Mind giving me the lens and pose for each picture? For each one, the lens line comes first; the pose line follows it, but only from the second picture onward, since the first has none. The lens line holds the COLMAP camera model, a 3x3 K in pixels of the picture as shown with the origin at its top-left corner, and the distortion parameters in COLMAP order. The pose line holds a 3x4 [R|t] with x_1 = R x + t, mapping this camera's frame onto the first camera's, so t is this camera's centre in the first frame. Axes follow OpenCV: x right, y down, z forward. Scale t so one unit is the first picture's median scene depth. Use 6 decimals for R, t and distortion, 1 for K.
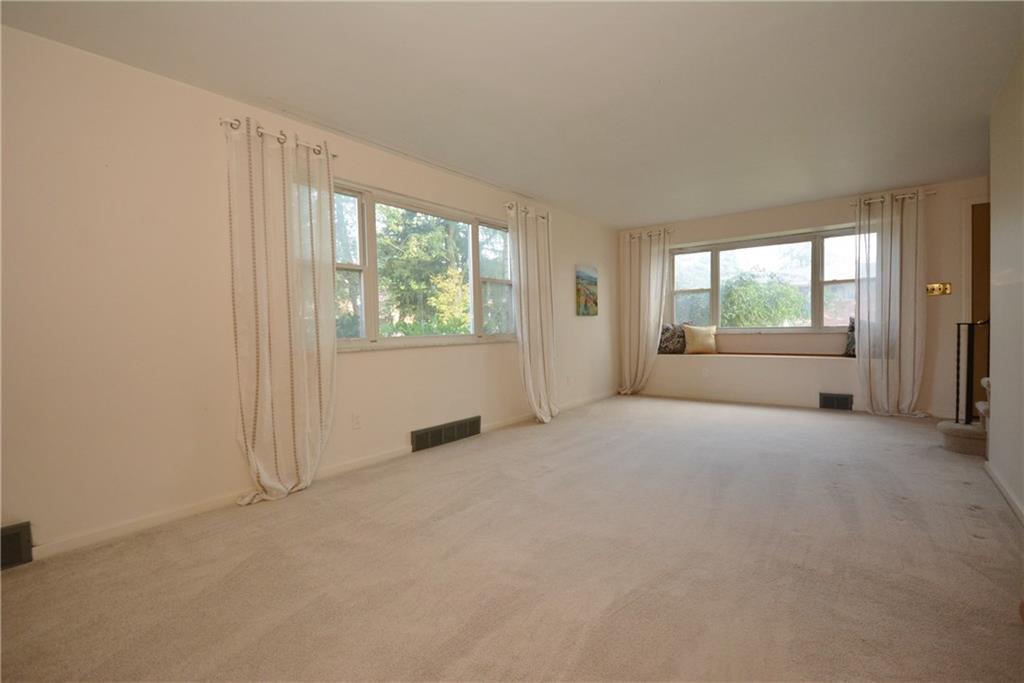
lens RADIAL K [[470.8, 0, 512.2], [0, 470.8, 343.3], [0, 0, 1]] dist [0.006793, -0.000247]
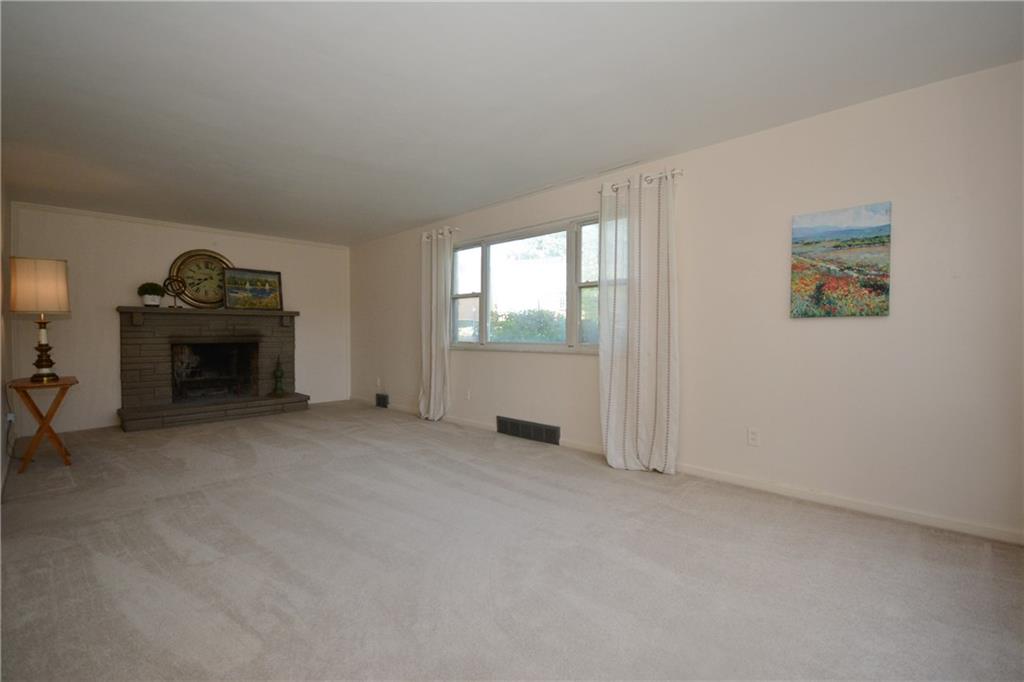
lens RADIAL K [[452.6, 0, 515.1], [0, 452.6, 338.2], [0, 0, 1]] dist [0.001995, -0.002716]
pose [[-0.086429, 0.039262, -0.995484, 0.652676], [-0.024723, 0.998831, 0.041540, -0.050167], [0.995951, 0.028201, -0.085358, 0.744729]]
